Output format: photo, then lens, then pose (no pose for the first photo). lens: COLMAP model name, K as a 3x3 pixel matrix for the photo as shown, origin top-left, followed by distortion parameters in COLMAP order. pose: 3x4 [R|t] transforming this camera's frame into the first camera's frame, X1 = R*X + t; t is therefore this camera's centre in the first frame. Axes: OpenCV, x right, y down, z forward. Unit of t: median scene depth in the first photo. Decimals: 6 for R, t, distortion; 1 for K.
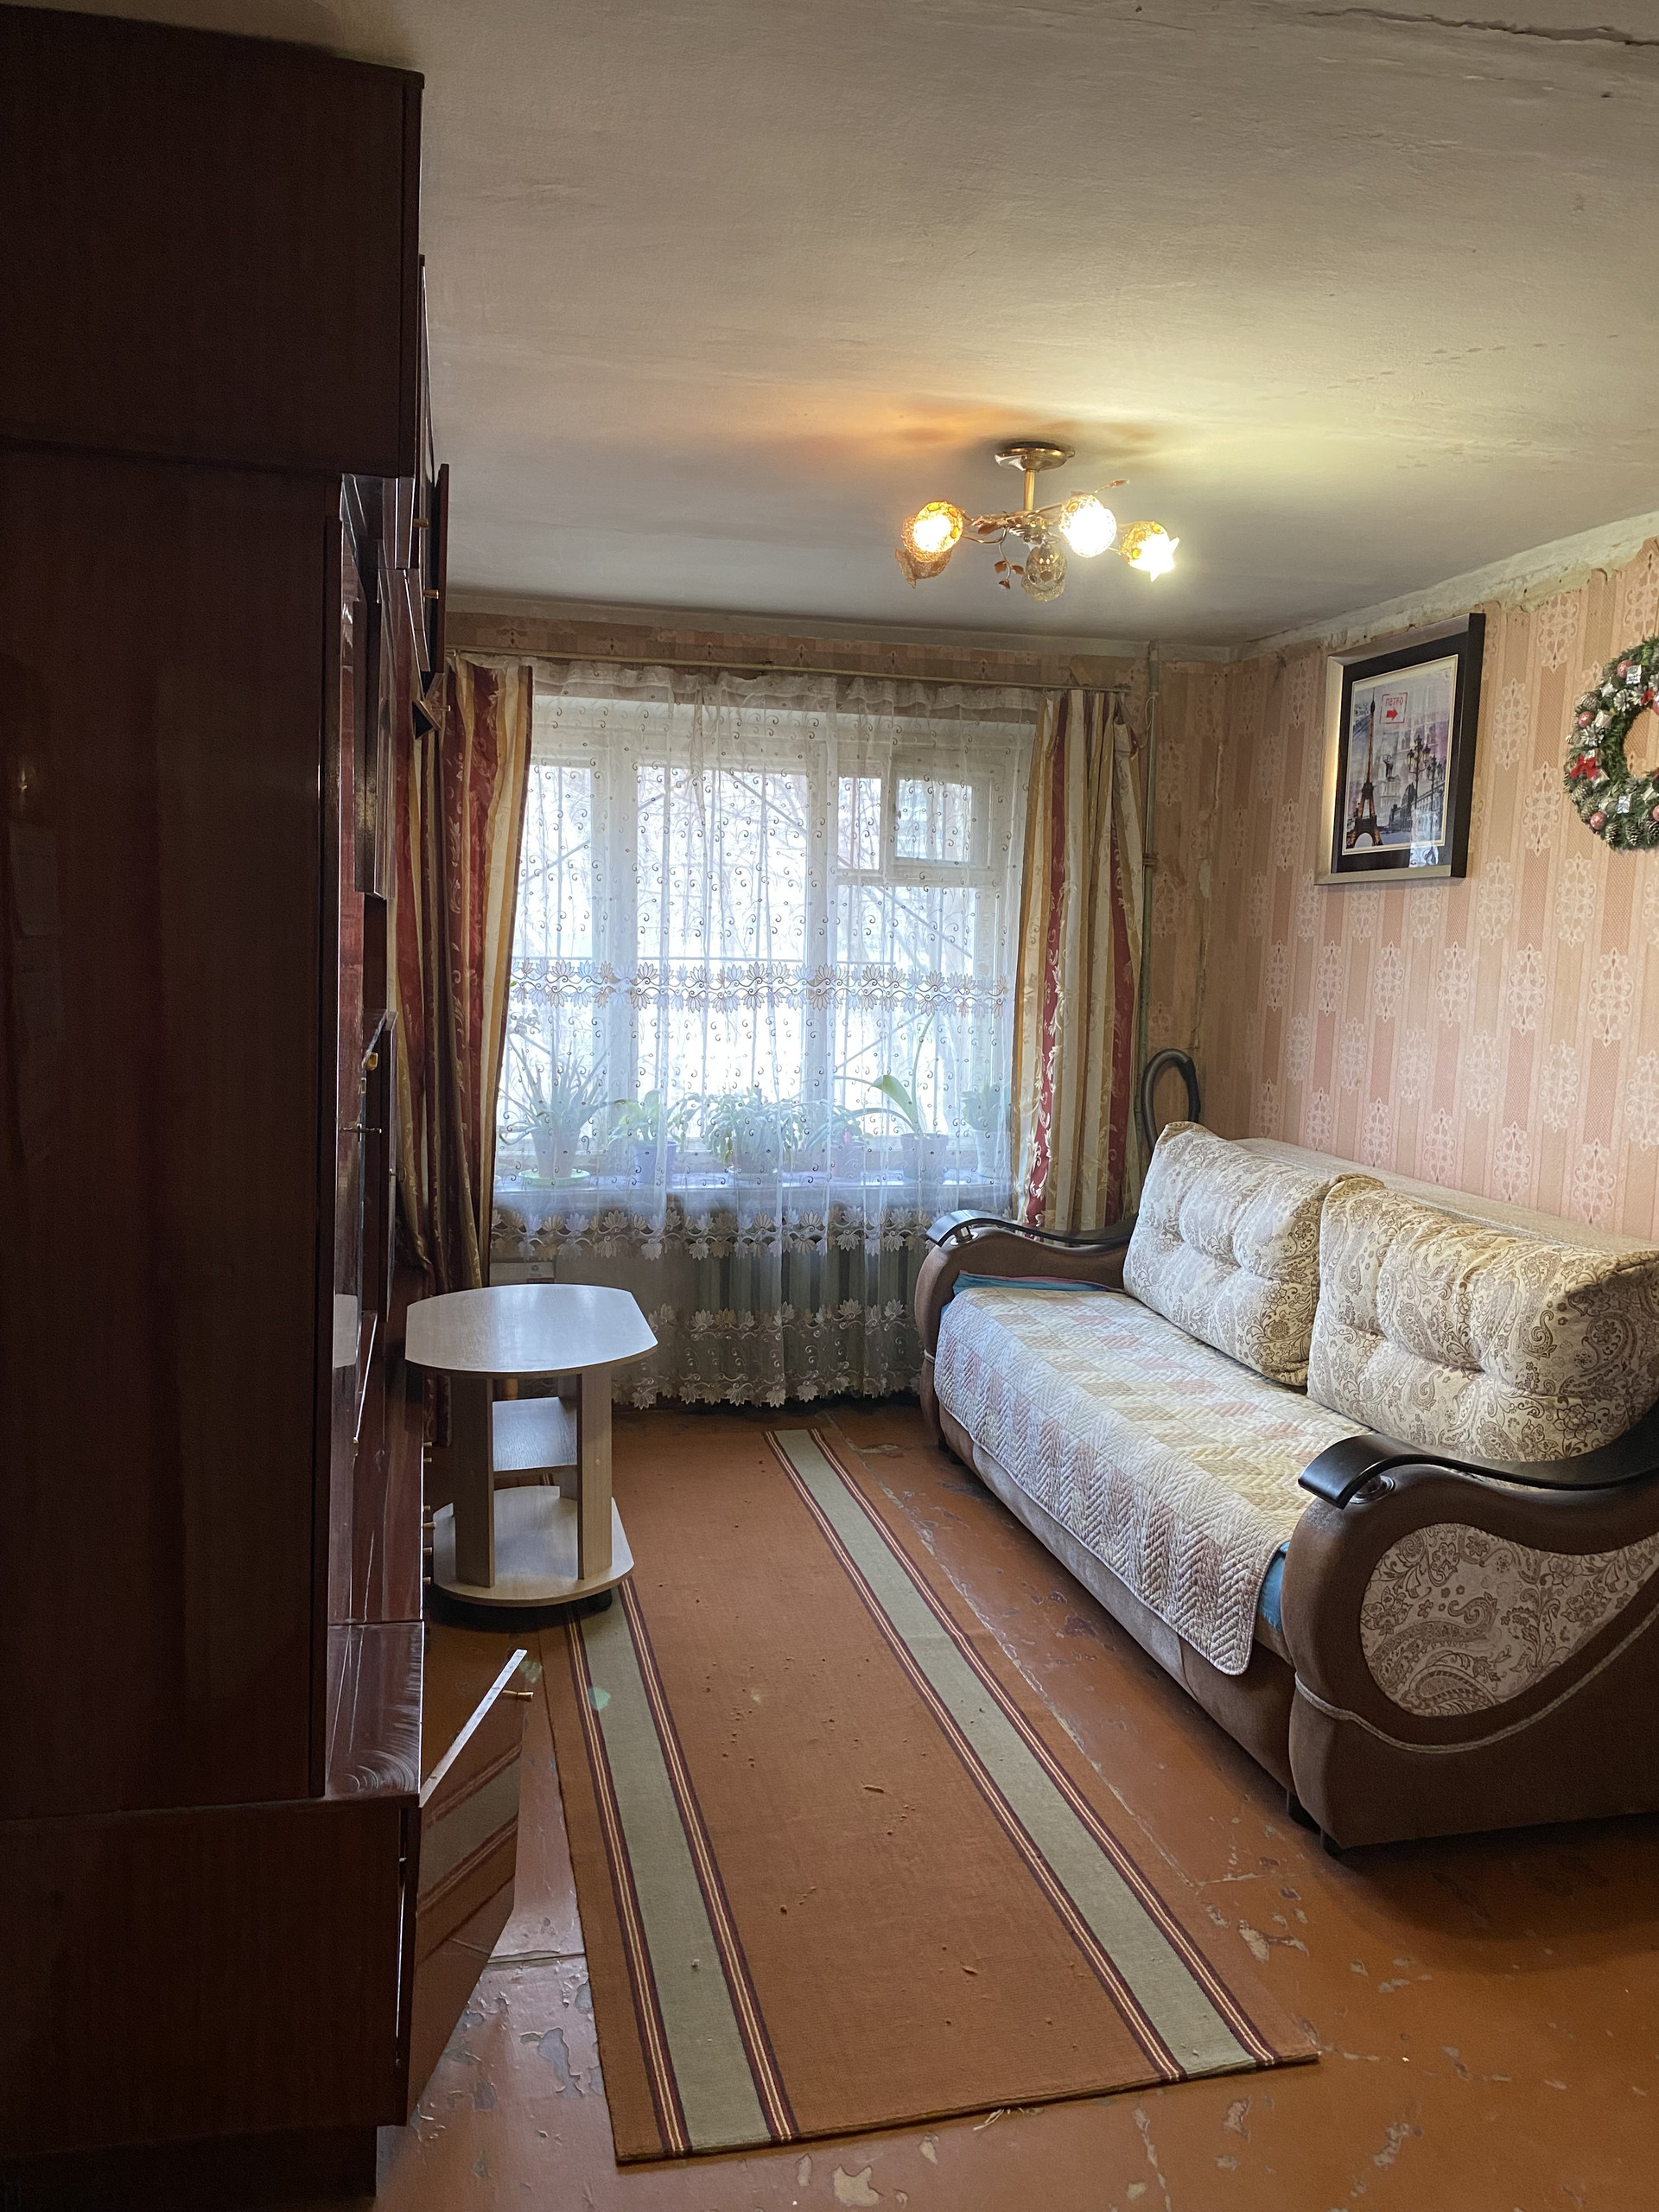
lens RADIAL K [[1654.0, 0, 845.5], [0, 1654.0, 1115.7], [0, 0, 1]] dist [0.113317, 0.001008]
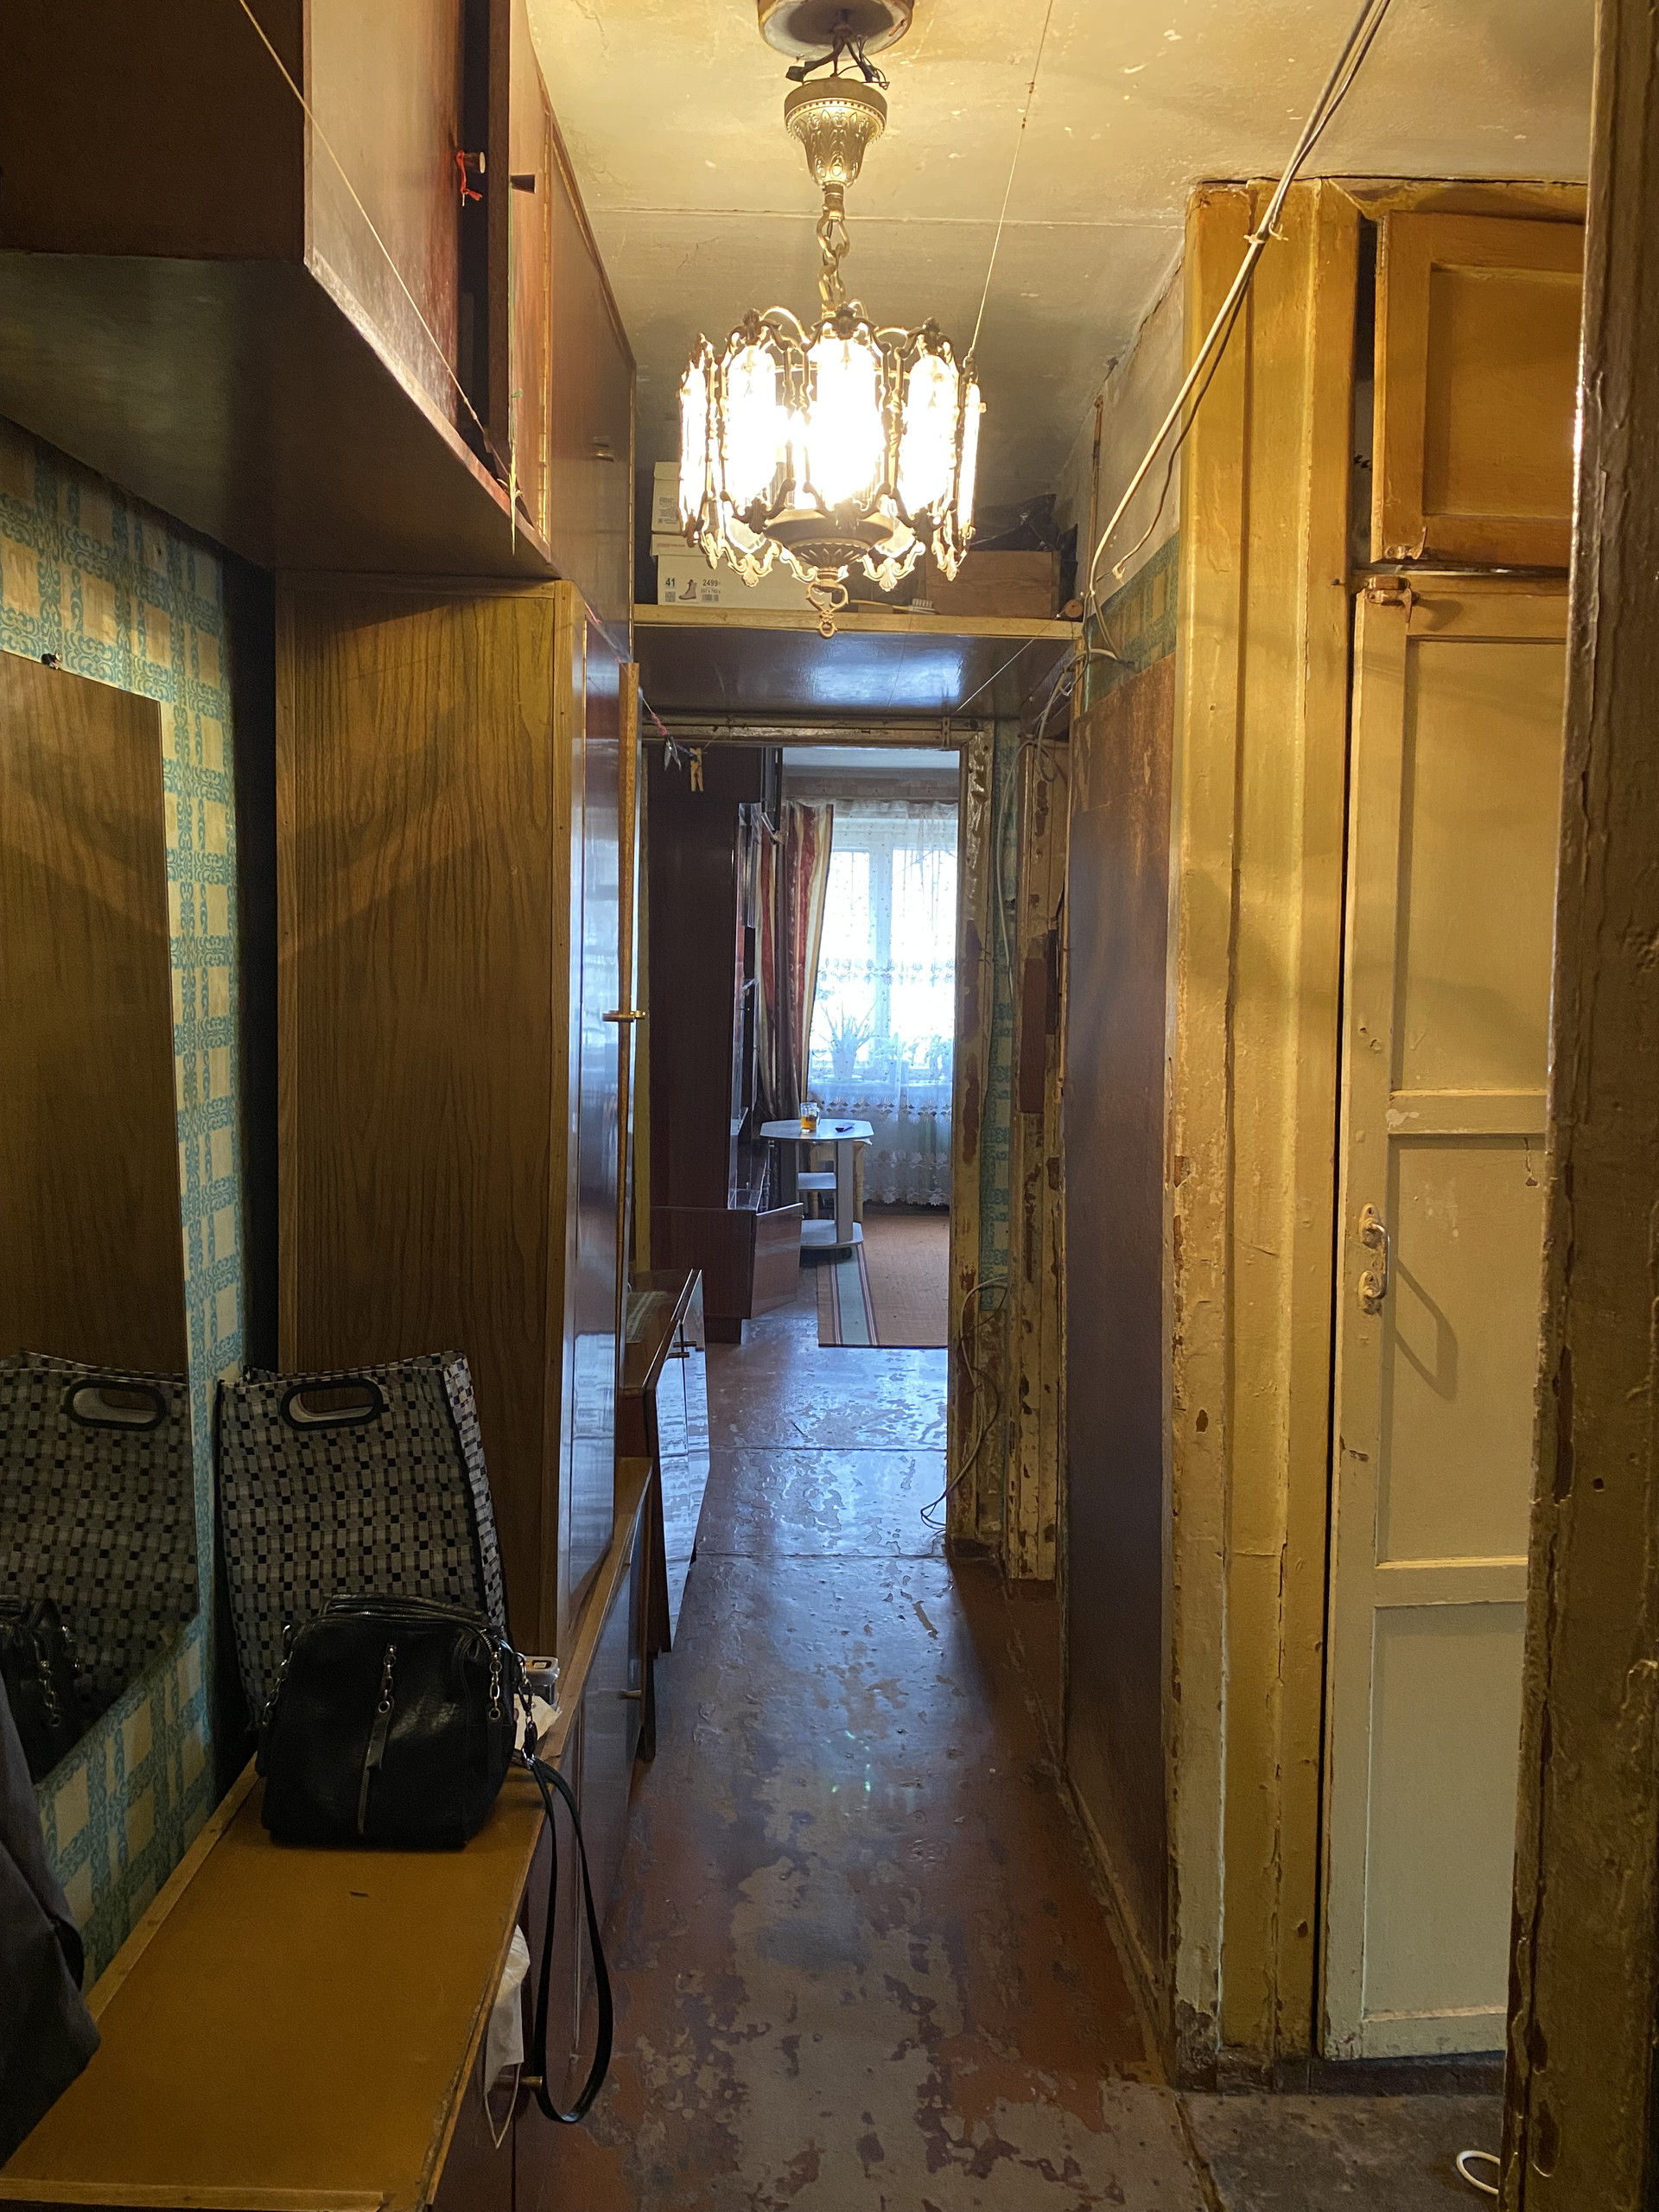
lens RADIAL K [[1654.0, 0, 825.0], [0, 1654.0, 1101.7], [0, 0, 1]] dist [0.113317, 0.001008]
pose [[0.973335, 0.009317, -0.229198, 0.234558], [-0.014092, 0.999716, -0.019207, 0.102852], [0.228954, 0.021925, 0.973190, -0.812804]]
